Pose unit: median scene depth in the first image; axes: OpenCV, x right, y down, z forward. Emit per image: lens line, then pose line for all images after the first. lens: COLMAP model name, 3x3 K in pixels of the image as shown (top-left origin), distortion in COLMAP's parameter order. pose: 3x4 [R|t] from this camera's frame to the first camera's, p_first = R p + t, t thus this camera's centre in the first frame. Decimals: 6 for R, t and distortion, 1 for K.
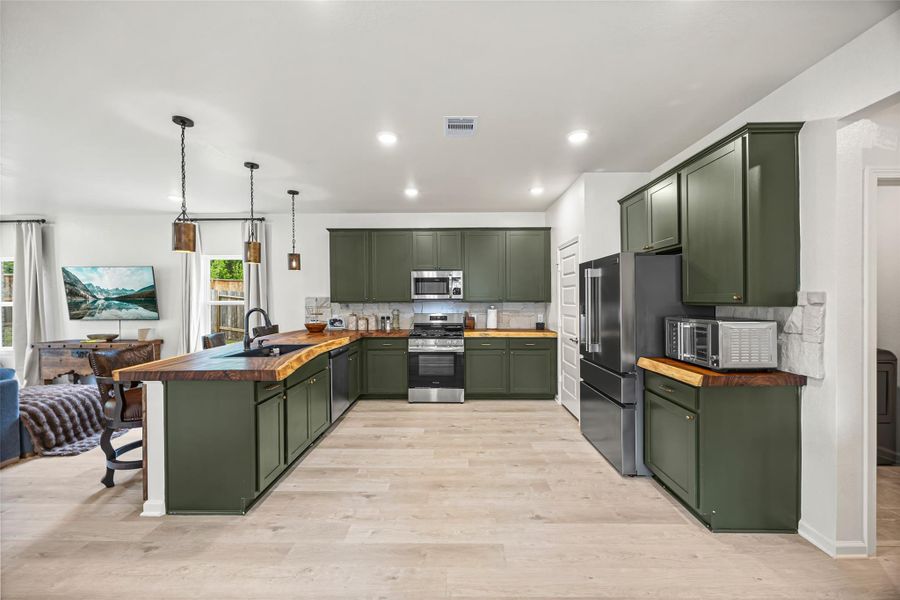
lens RADIAL K [[342.9, 0, 450.2], [0, 342.9, 302.2], [0, 0, 1]] dist [-0.002539, 0.000164]
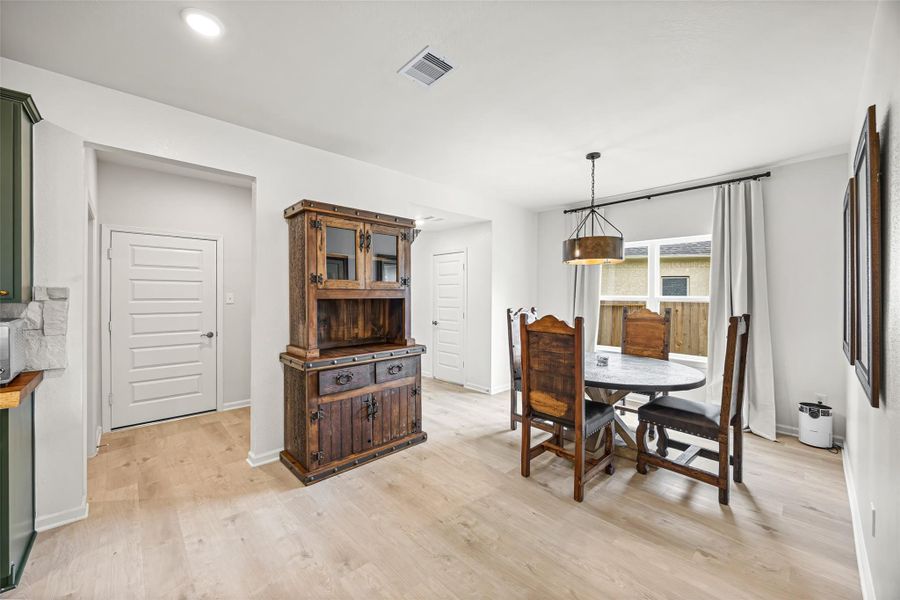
lens RADIAL K [[342.9, 0, 444.3], [0, 342.9, 294.6], [0, 0, 1]] dist [-0.002539, 0.000164]
pose [[-0.689909, -0.000509, 0.723896, -0.203083], [0.005394, 0.999968, 0.005843, -0.002961], [-0.723876, 0.007936, -0.689884, 0.335319]]
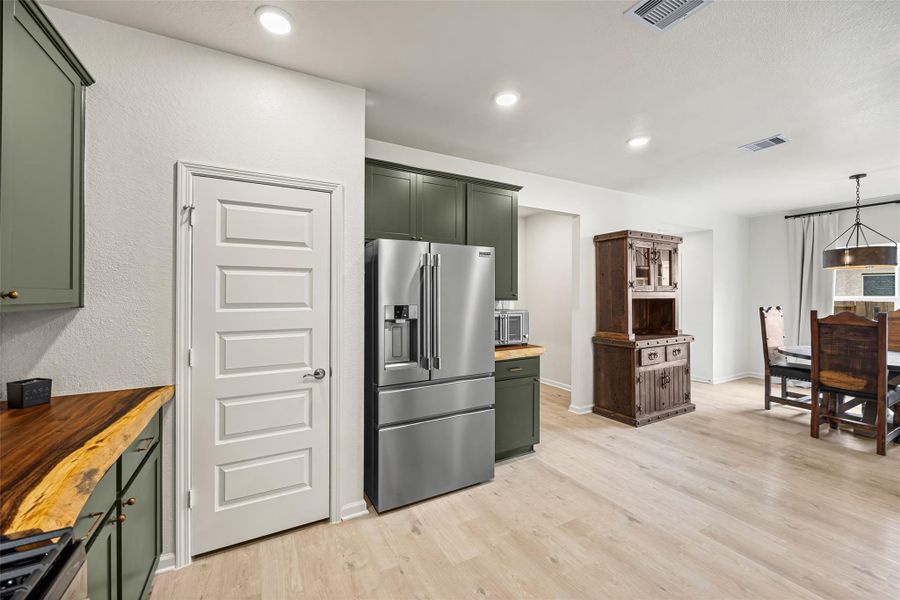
lens RADIAL K [[357.4, 0, 444.0], [0, 357.4, 291.5], [0, 0, 1]] dist [0.001492, 0.000455]
pose [[-0.491419, 0.007253, 0.870893, -0.164939], [0.006578, 0.999968, -0.004616, -0.008958], [-0.870898, 0.003461, -0.491451, 0.868551]]
